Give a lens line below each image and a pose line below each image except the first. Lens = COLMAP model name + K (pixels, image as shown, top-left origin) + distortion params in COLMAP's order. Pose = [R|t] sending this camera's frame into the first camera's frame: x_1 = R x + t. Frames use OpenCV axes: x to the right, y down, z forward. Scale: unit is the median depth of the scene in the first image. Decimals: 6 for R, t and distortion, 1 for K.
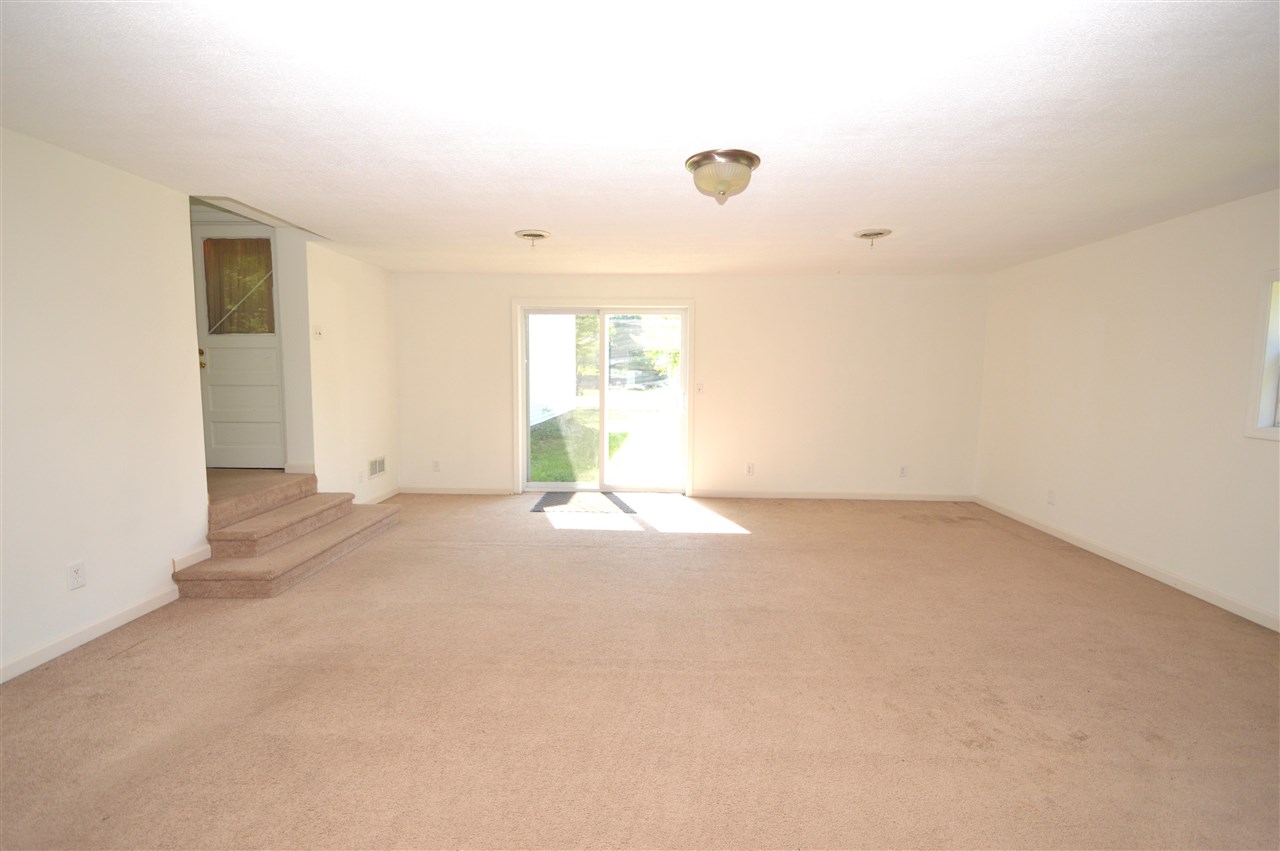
lens RADIAL K [[585.2, 0, 643.8], [0, 585.2, 425.1], [0, 0, 1]] dist [0.000309, 0.000016]
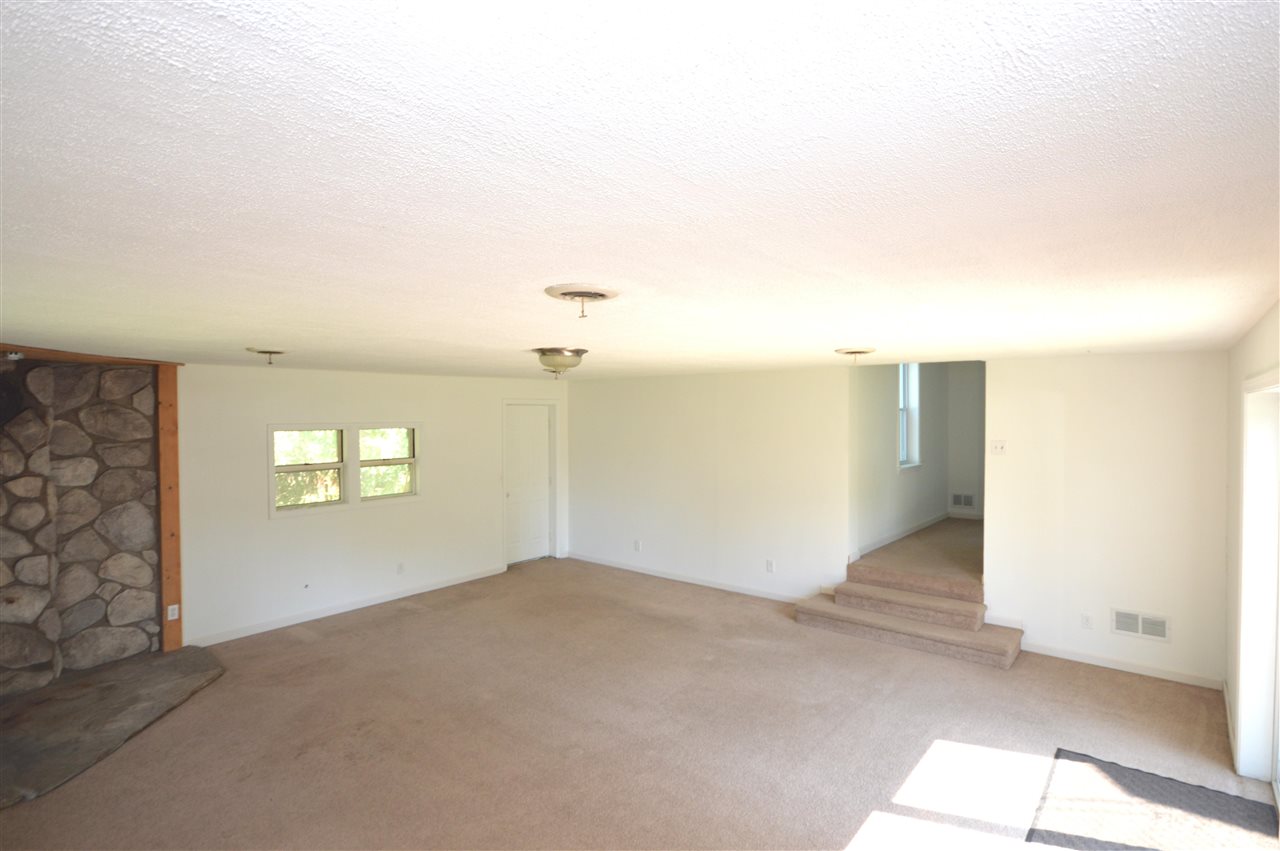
lens RADIAL K [[628.9, 0, 640.0], [0, 628.9, 425.5], [0, 0, 1]] dist [0.020665, -0.015083]
pose [[-0.621297, 0.012110, -0.783482, 0.717097], [-0.069331, 0.995109, 0.070360, -0.244386], [0.780502, 0.098034, -0.617419, 1.277518]]
